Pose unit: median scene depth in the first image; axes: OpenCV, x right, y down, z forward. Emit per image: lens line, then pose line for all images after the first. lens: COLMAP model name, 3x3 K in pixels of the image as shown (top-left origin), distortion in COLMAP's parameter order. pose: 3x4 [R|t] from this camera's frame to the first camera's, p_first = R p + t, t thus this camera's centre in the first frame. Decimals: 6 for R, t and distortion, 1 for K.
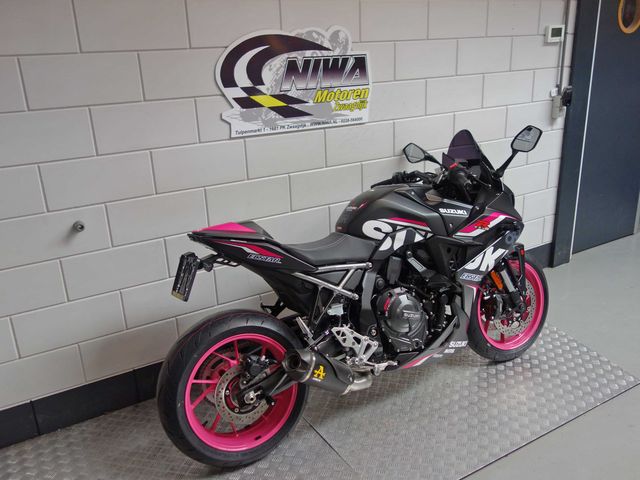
lens RADIAL K [[557.2, 0, 320.0], [0, 557.2, 240.0], [0, 0, 1]] dist [-0.000110, 0.002863]
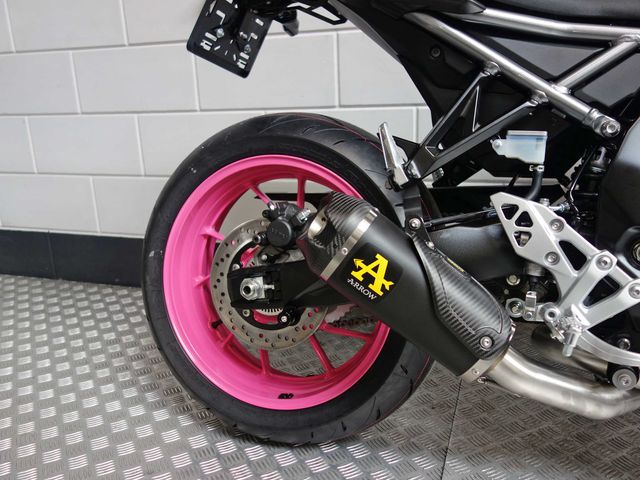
lens RADIAL K [[557.2, 0, 320.0], [0, 557.2, 240.0], [0, 0, 1]] dist [-0.000110, 0.002863]
pose [[0.648462, 0.223434, -0.727718, 0.180327], [-0.234300, 0.968131, 0.088467, 0.155420], [0.724293, 0.113137, 0.680147, 0.588251]]
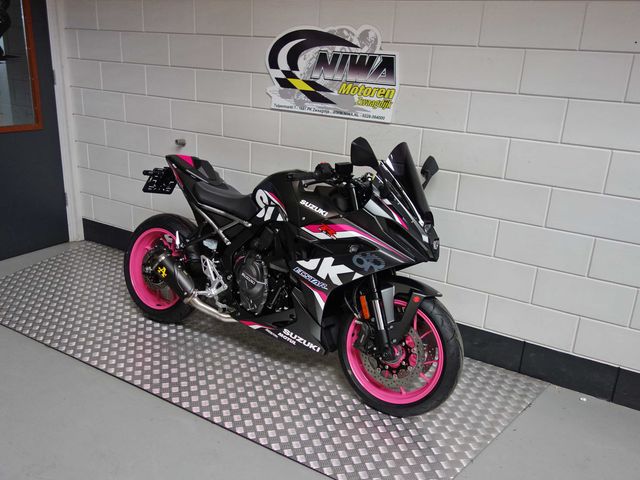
lens RADIAL K [[557.2, 0, 320.0], [0, 557.2, 240.0], [0, 0, 1]] dist [-0.000110, 0.002863]
pose [[0.478081, 0.341649, -0.809144, 1.006416], [-0.353887, 0.918086, 0.178555, -0.169356], [0.803867, 0.200982, 0.559825, 0.422797]]
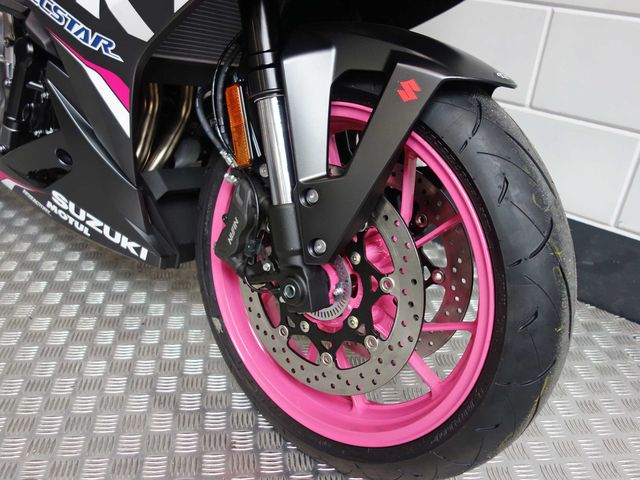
lens RADIAL K [[557.2, 0, 320.0], [0, 557.2, 240.0], [0, 0, 1]] dist [-0.000110, 0.002863]
pose [[0.351323, 0.516435, -0.780940, 0.585342], [-0.370563, 0.842697, 0.390570, -0.001763], [0.859800, 0.152171, 0.487430, 0.933773]]
